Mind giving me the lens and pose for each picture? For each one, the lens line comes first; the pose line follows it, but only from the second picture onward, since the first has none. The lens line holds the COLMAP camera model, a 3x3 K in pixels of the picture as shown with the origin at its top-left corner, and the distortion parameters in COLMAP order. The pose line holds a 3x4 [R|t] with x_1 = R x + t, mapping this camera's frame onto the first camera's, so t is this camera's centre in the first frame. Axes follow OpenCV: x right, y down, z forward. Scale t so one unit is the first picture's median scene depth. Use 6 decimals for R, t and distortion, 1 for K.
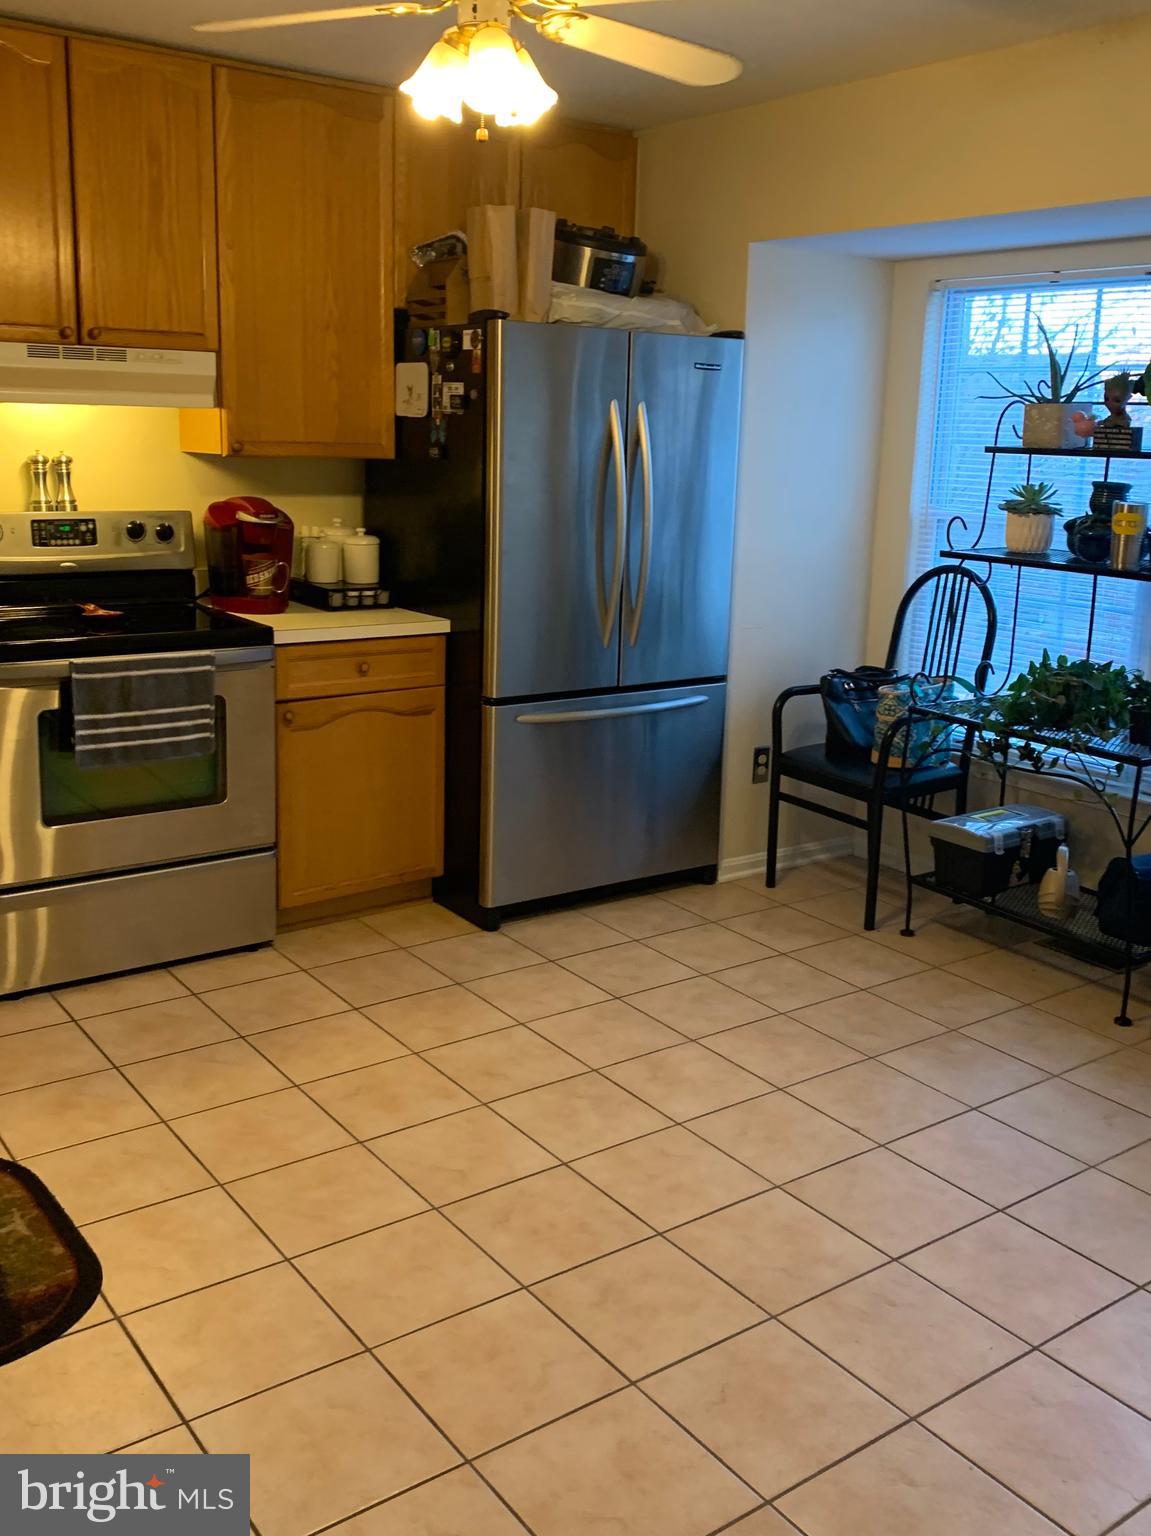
lens RADIAL K [[1418.8, 0, 575.0], [0, 1418.8, 716.7], [0, 0, 1]] dist [0.152772, -0.428299]
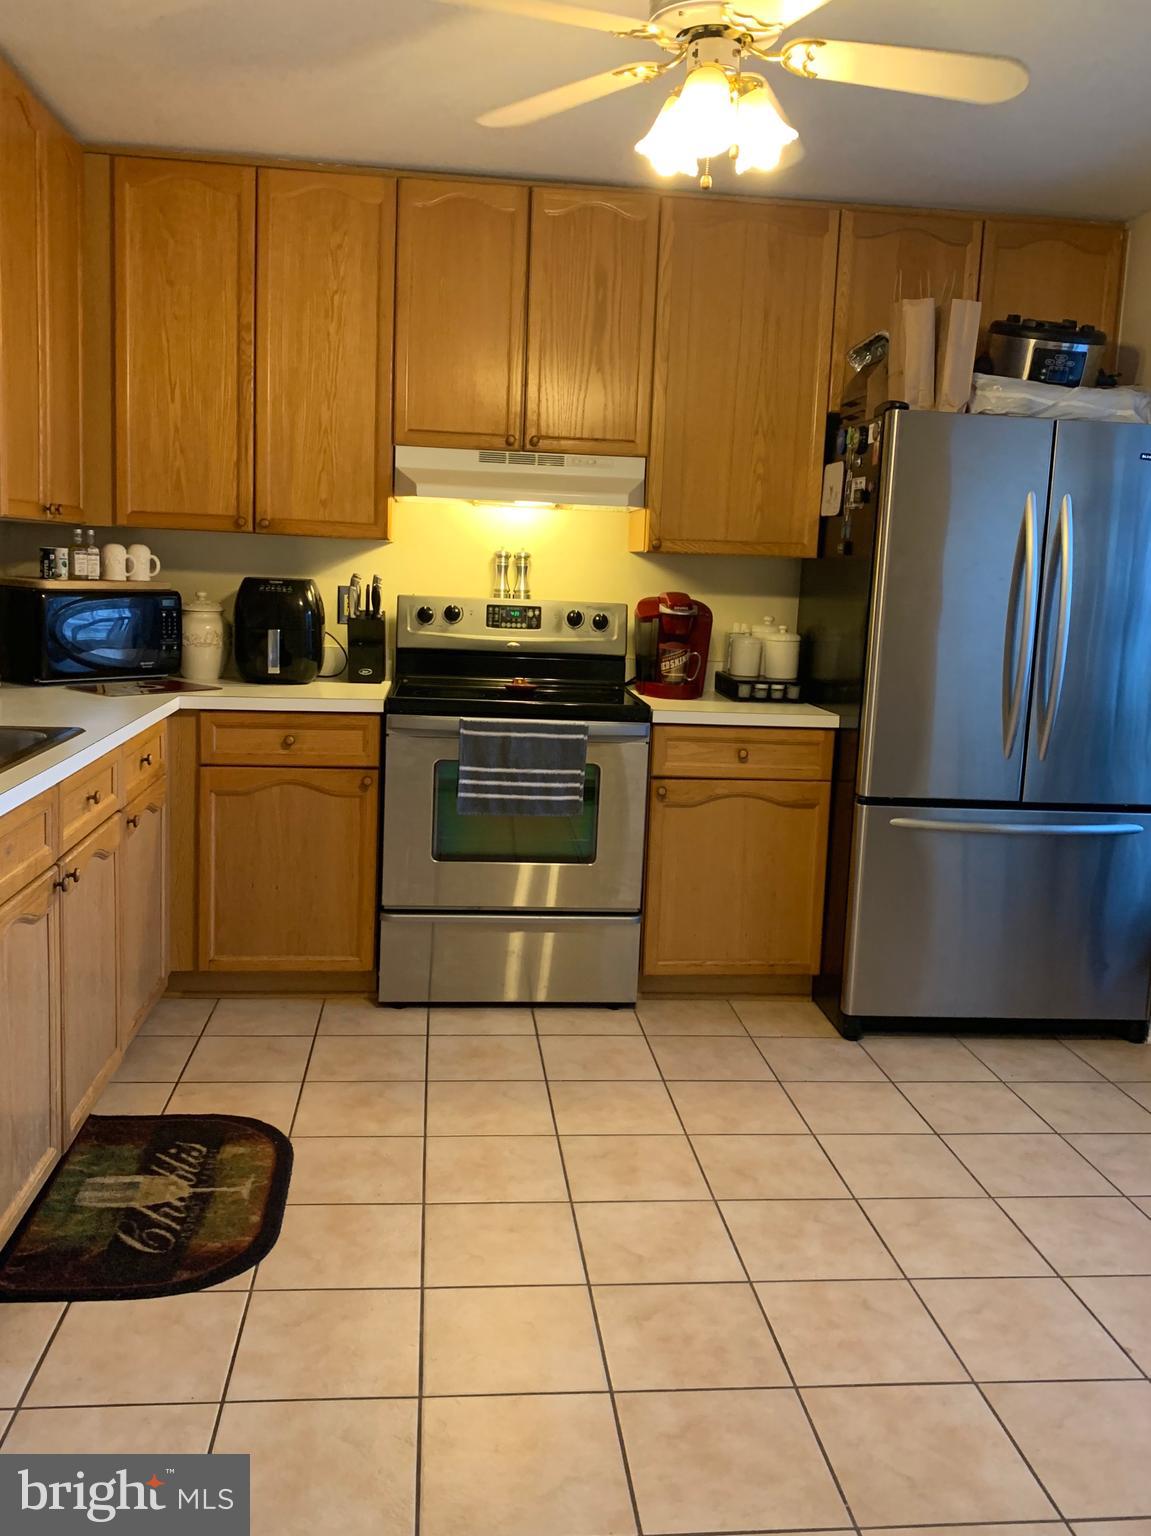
lens RADIAL K [[1264.2, 0, 571.8], [0, 1264.2, 749.7], [0, 0, 1]] dist [0.099882, -0.187300]
pose [[0.862031, 0.080899, -0.500358, 0.202070], [-0.119541, 0.991782, -0.045595, 0.018814], [0.492557, 0.099118, 0.864617, 0.150463]]
